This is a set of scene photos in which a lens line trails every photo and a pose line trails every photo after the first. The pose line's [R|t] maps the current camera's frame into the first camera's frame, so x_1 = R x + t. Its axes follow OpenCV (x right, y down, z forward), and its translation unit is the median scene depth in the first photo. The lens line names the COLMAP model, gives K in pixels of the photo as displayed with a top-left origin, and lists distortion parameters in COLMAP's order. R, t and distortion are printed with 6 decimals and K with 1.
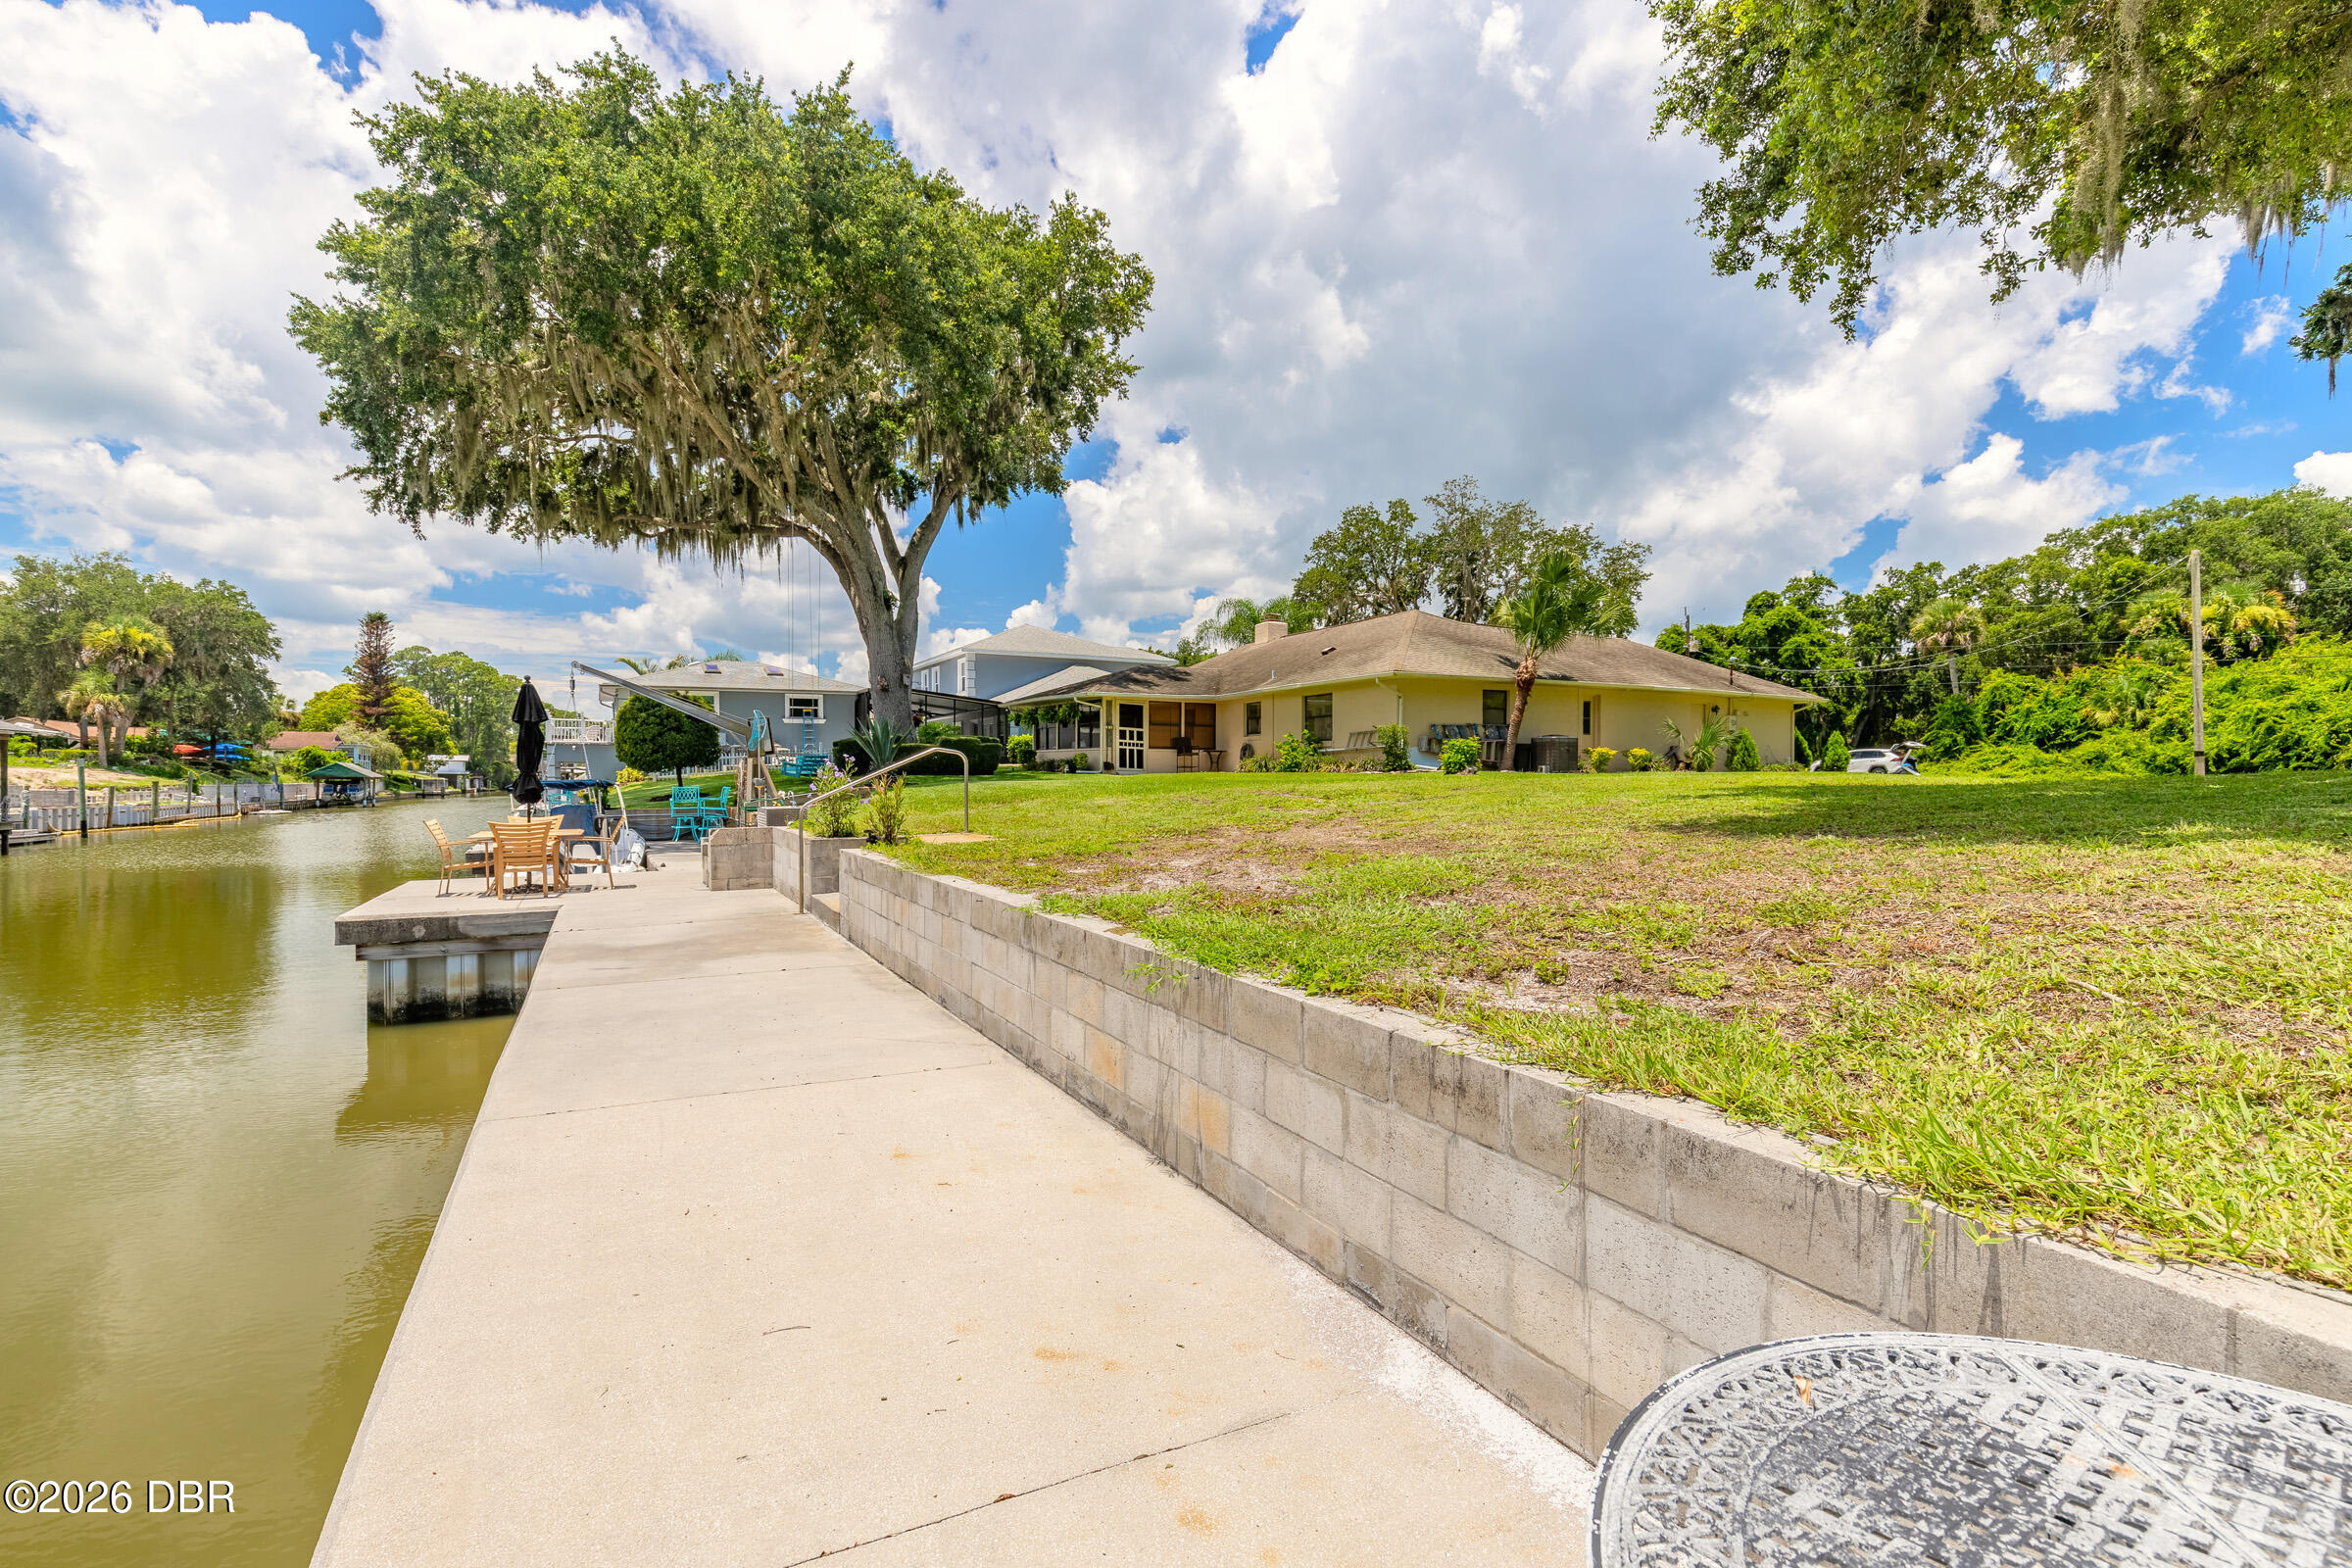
lens RADIAL K [[1063.3, 0, 1173.2], [0, 1063.3, 791.9], [0, 0, 1]] dist [0.004391, -0.000013]
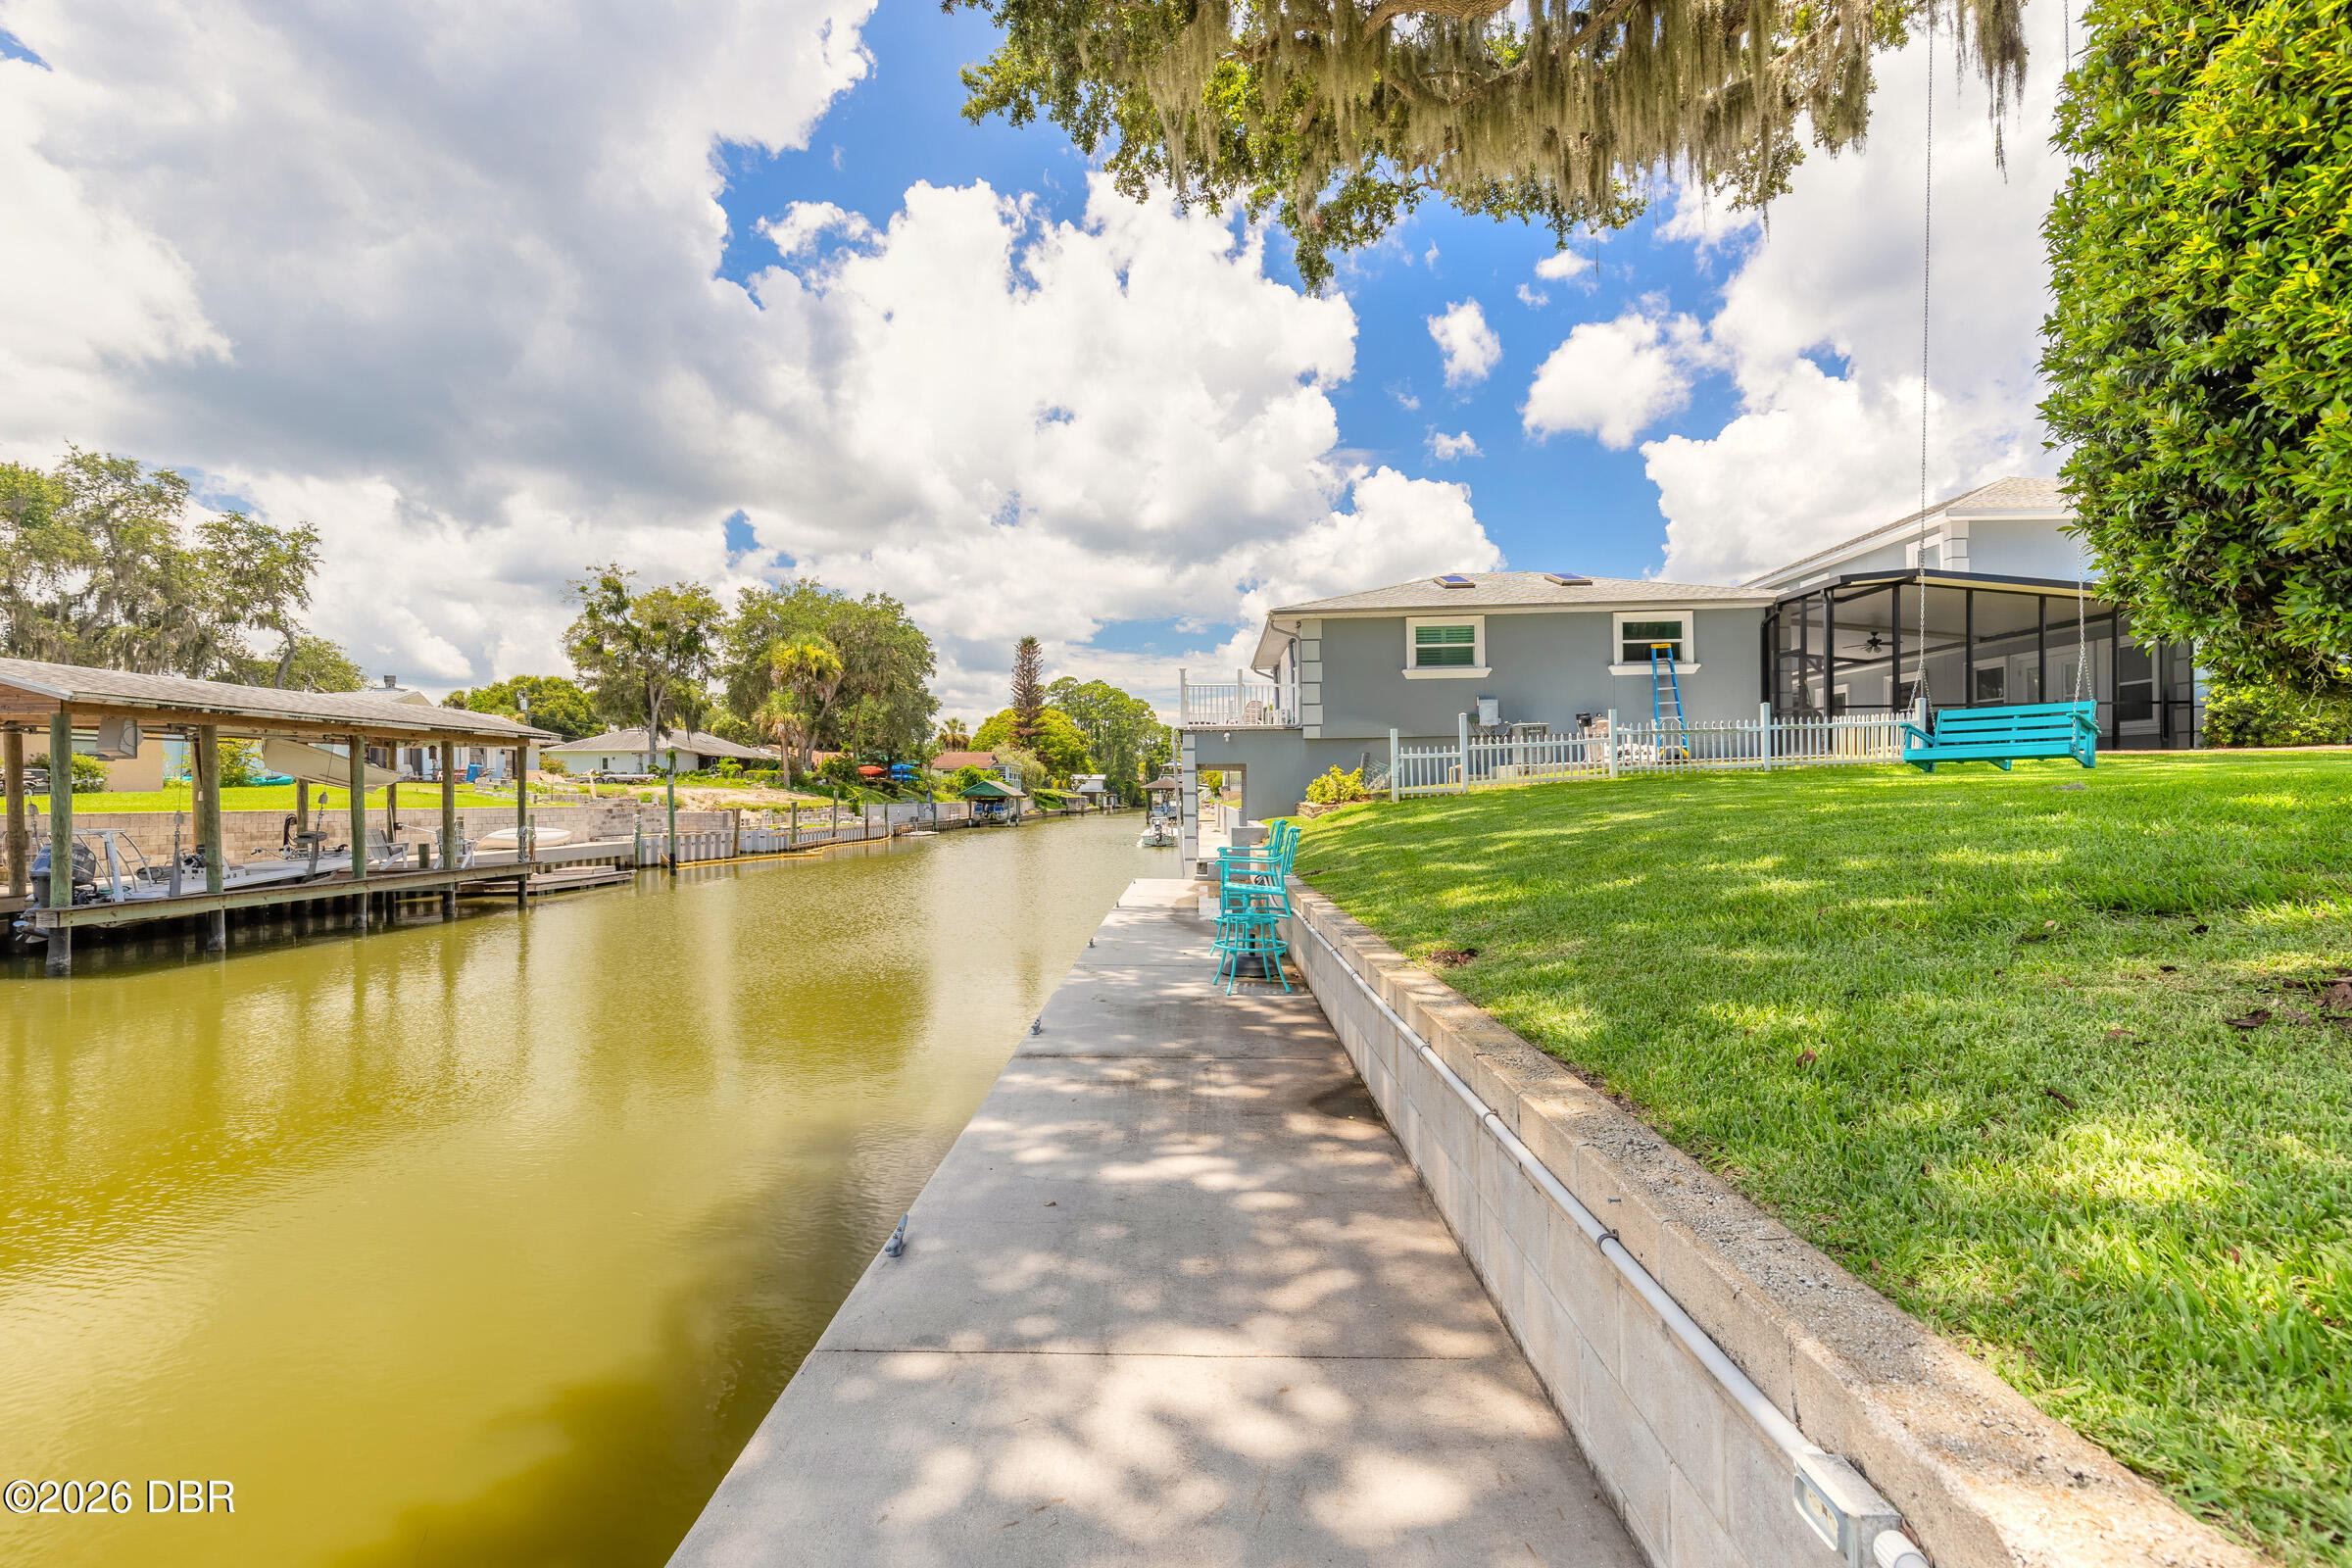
lens RADIAL K [[1065.3, 0, 1173.1], [0, 1065.3, 791.9], [0, 0, 1]] dist [0.004010, 0.000469]
pose [[0.864792, -0.009044, -0.502049, -0.253630], [0.002065, 0.999893, -0.014455, -0.005372], [0.502127, 0.011464, 0.864718, 0.419419]]
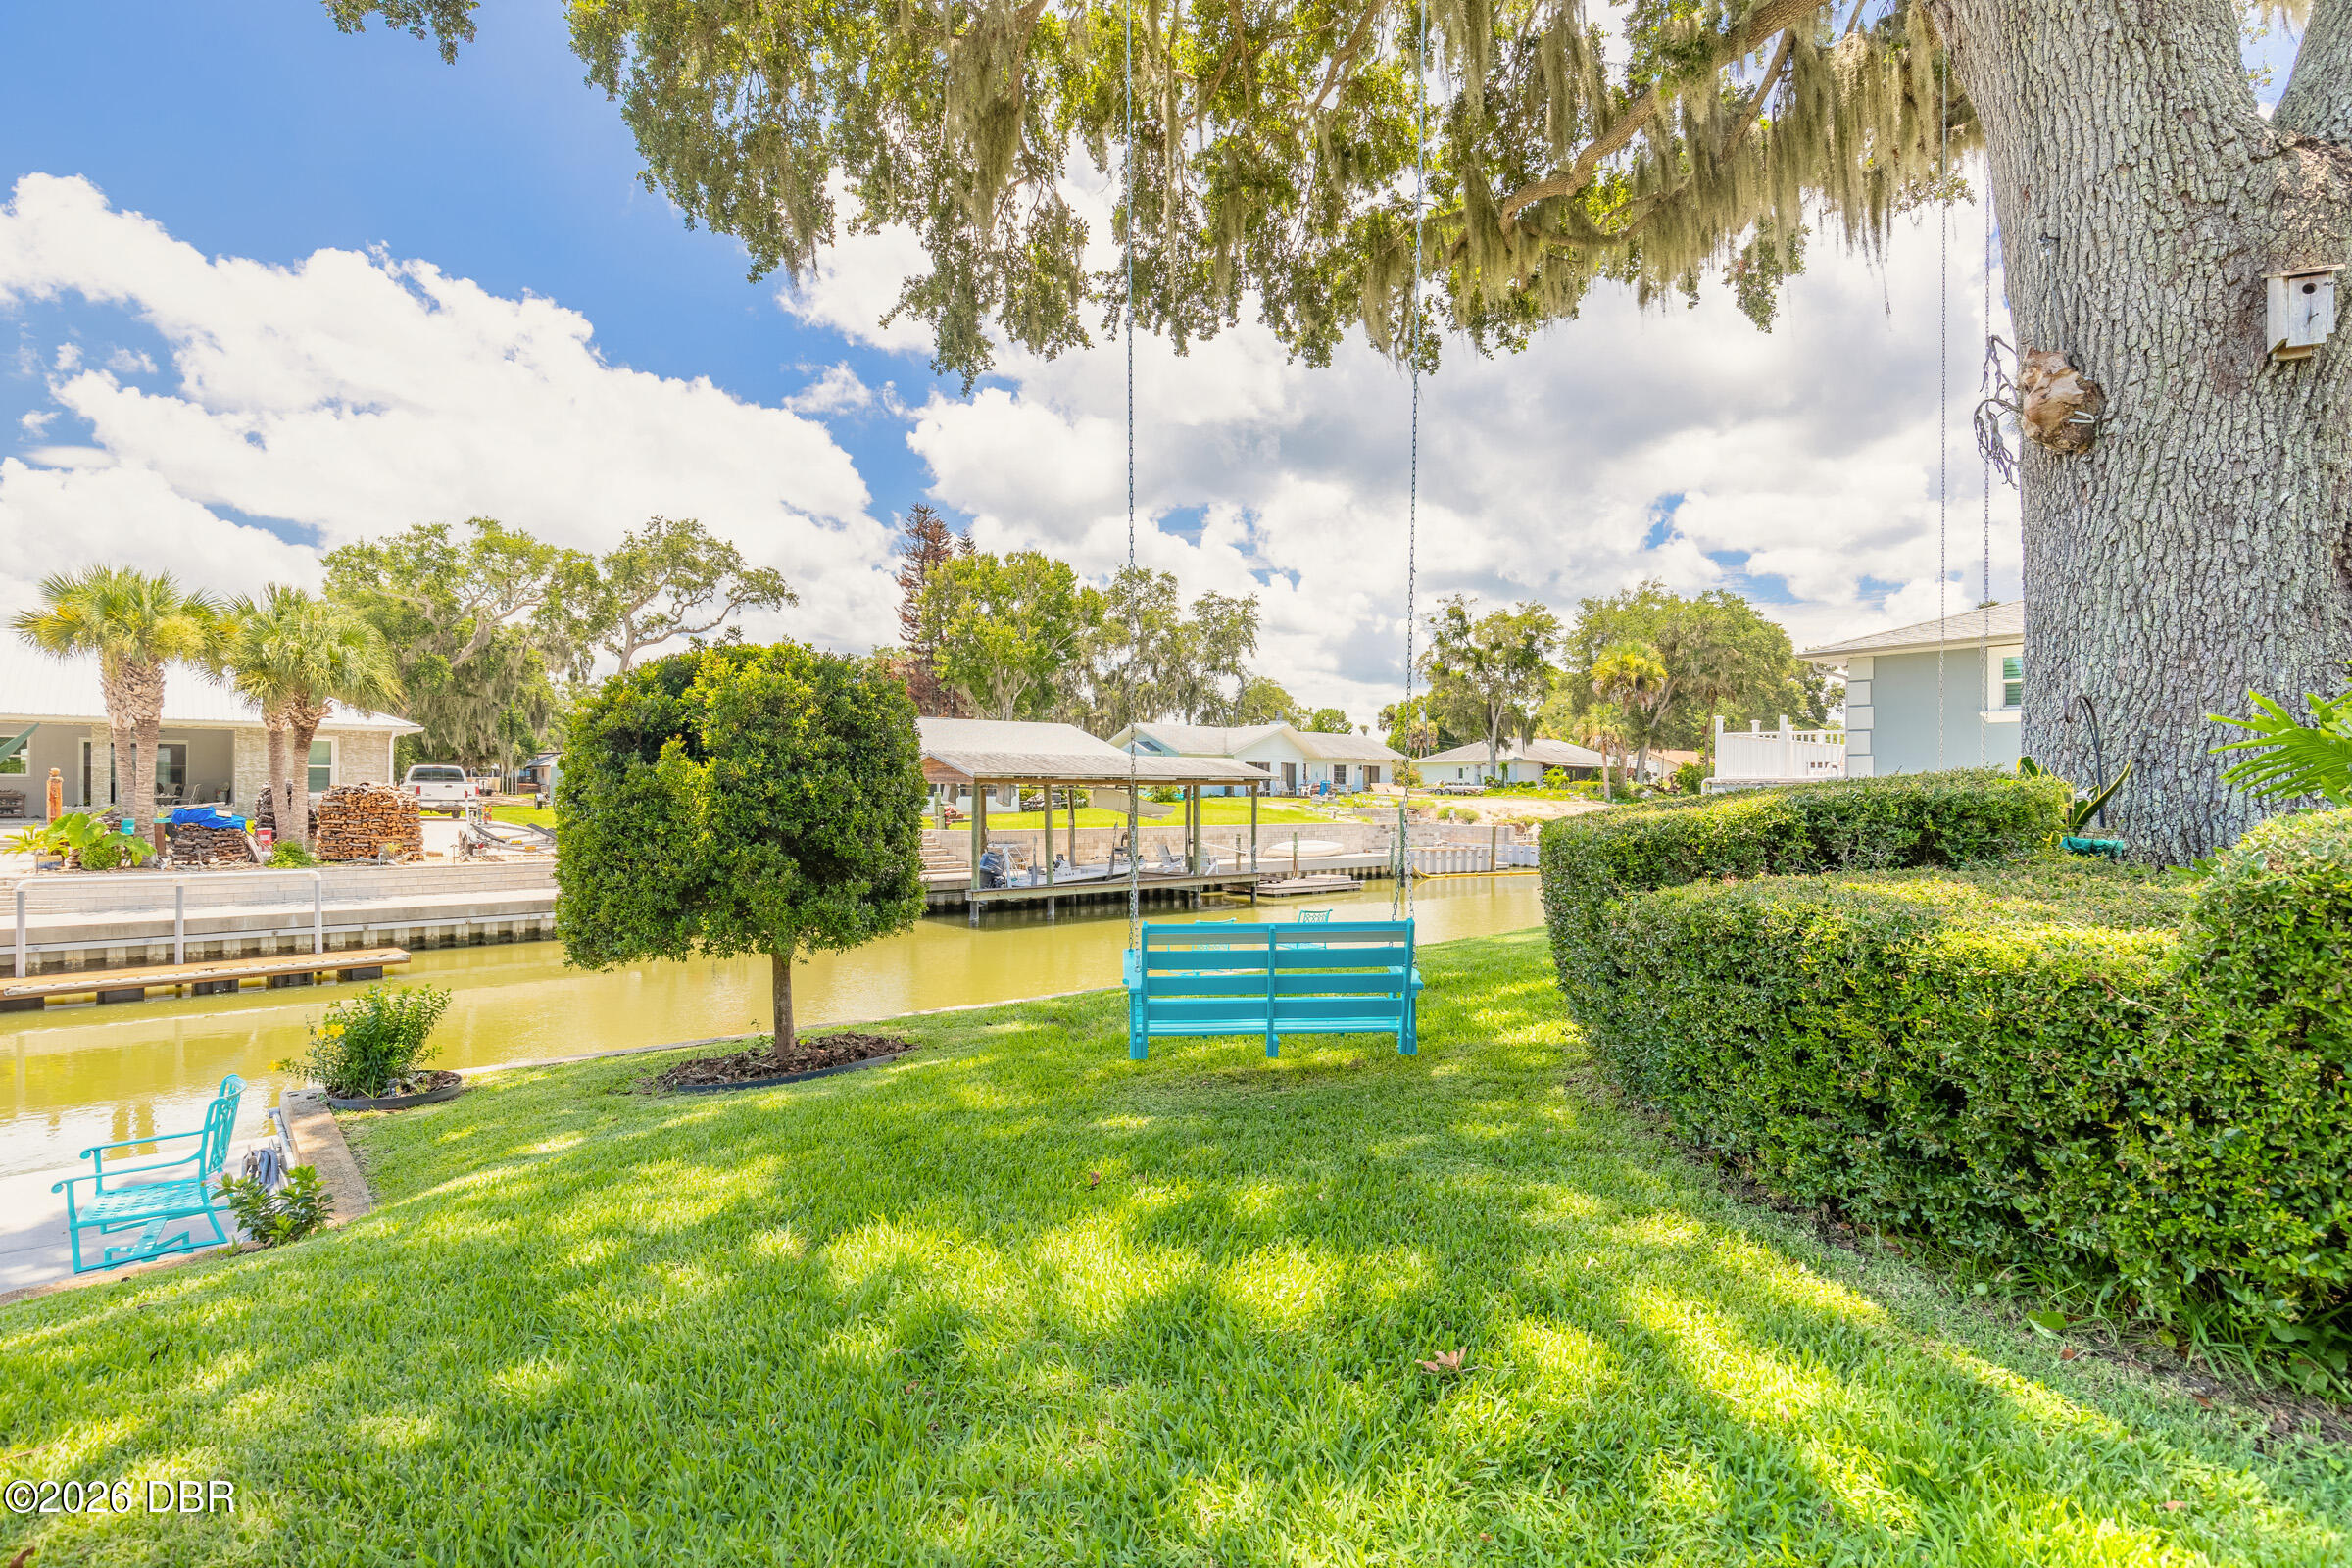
lens RADIAL K [[1141.8, 0, 1176.0], [0, 1141.8, 784.0], [0, 0, 1]] dist [0.001532, -0.000250]
pose [[0.222499, -0.004709, -0.974922, -0.086984], [-0.016221, 0.999832, -0.008531, -0.027964], [0.974798, 0.017713, 0.222385, 0.488923]]
